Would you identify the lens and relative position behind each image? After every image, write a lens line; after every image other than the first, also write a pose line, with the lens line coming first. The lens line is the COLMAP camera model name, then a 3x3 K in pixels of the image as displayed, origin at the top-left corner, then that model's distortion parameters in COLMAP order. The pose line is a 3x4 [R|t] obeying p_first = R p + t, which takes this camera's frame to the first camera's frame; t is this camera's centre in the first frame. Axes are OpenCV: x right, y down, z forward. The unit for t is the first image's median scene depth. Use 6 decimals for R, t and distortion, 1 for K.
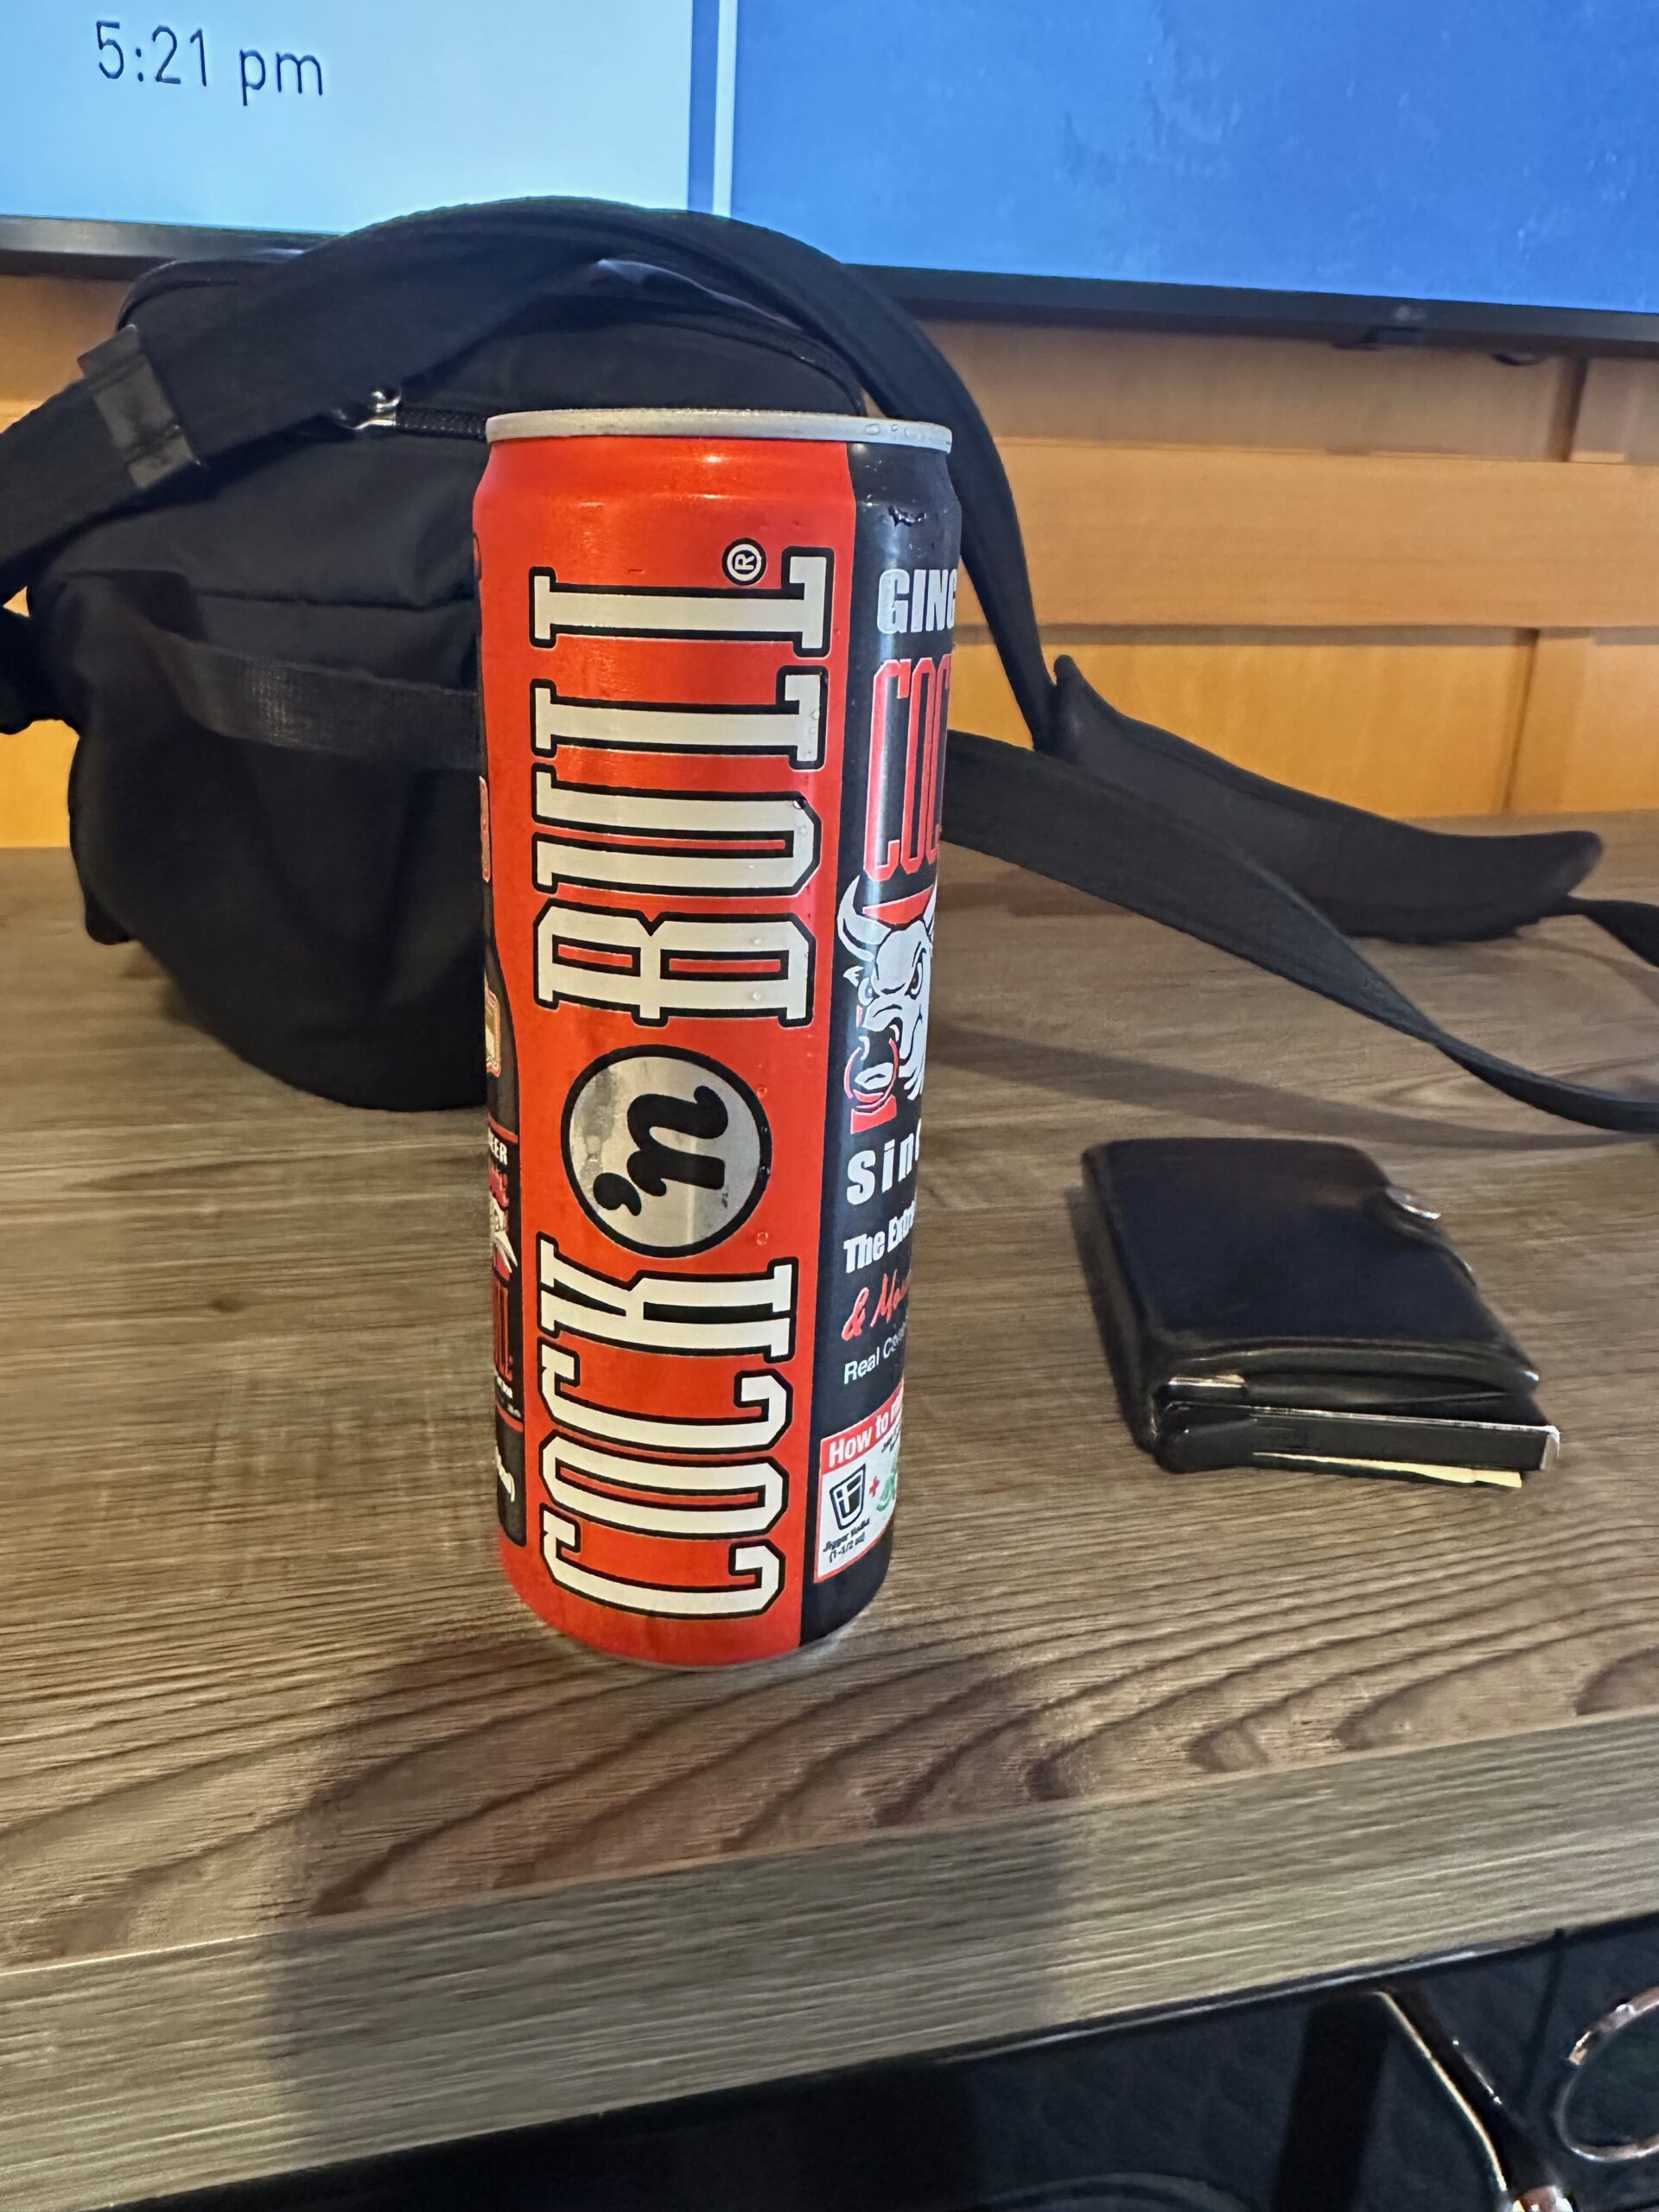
lens RADIAL K [[1657.6, 0, 821.1], [0, 1657.6, 1110.8], [0, 0, 1]] dist [0.000017, -0.001058]
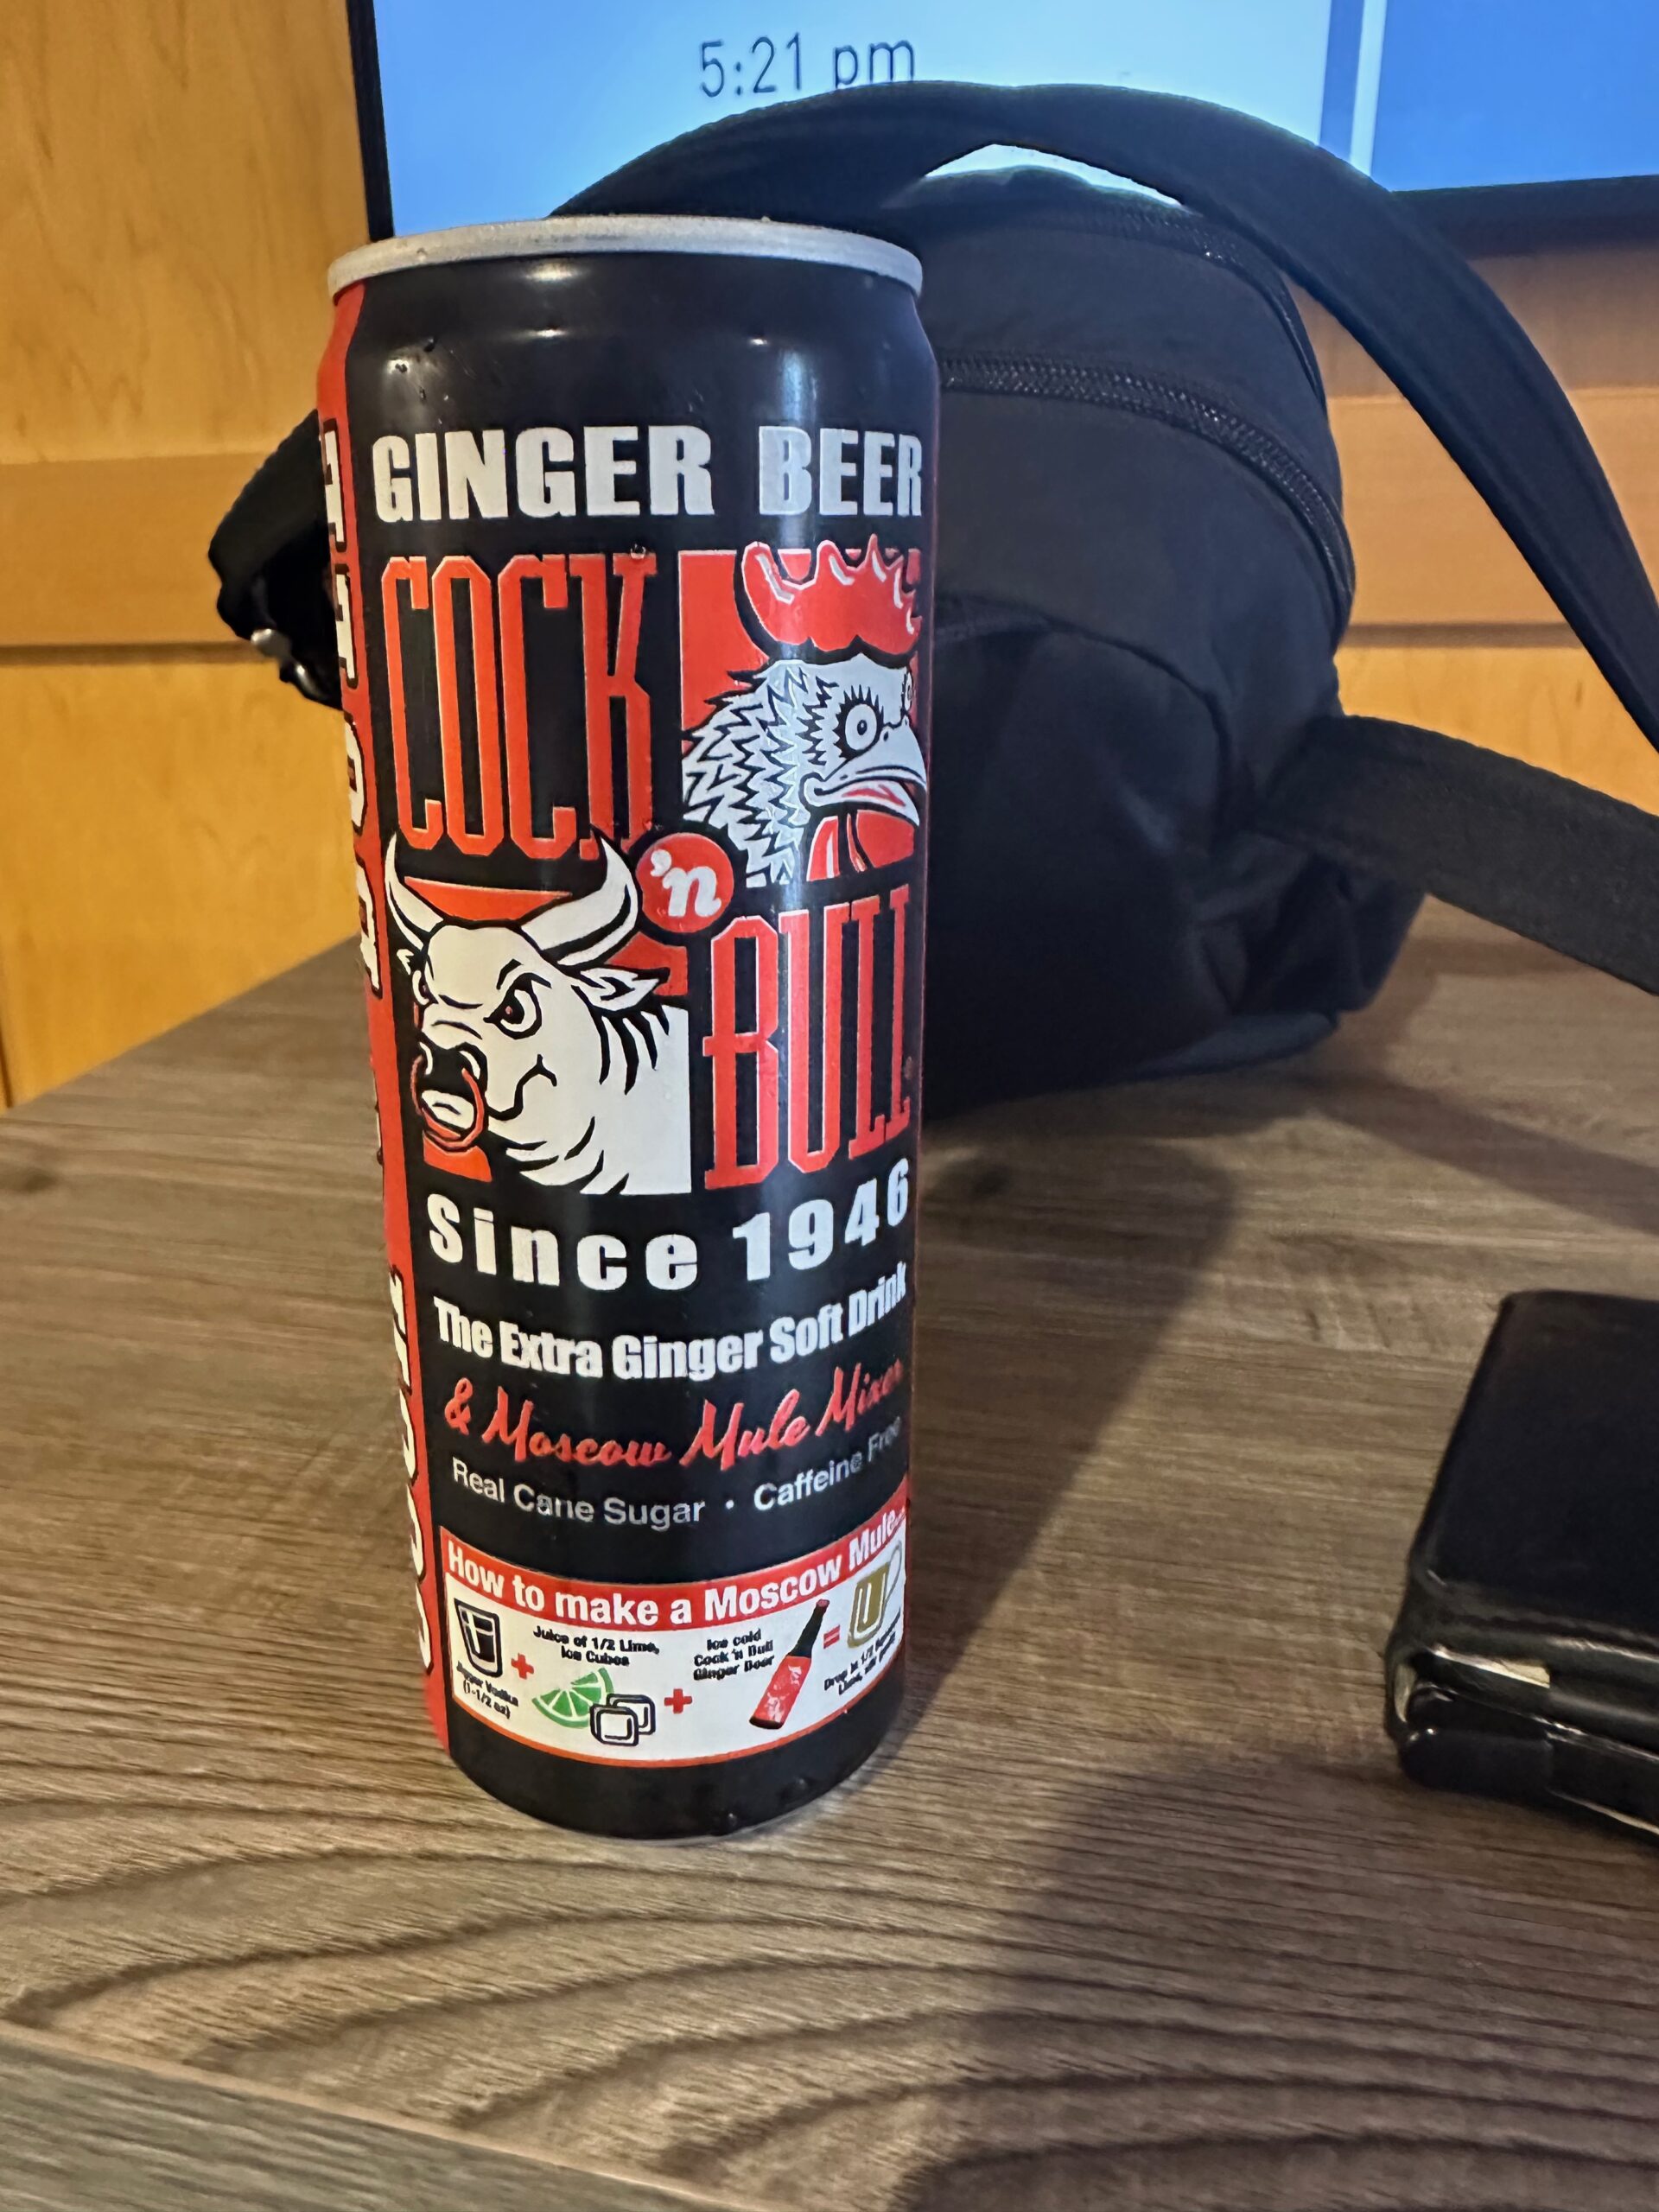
lens RADIAL K [[1657.6, 0, 832.1], [0, 1657.6, 1102.0], [0, 0, 1]] dist [0.000017, -0.001058]
pose [[0.877378, 0.108151, -0.467452, 0.296691], [-0.122932, 0.992414, -0.001129, -0.029857], [0.463784, 0.058455, 0.884018, 0.281196]]
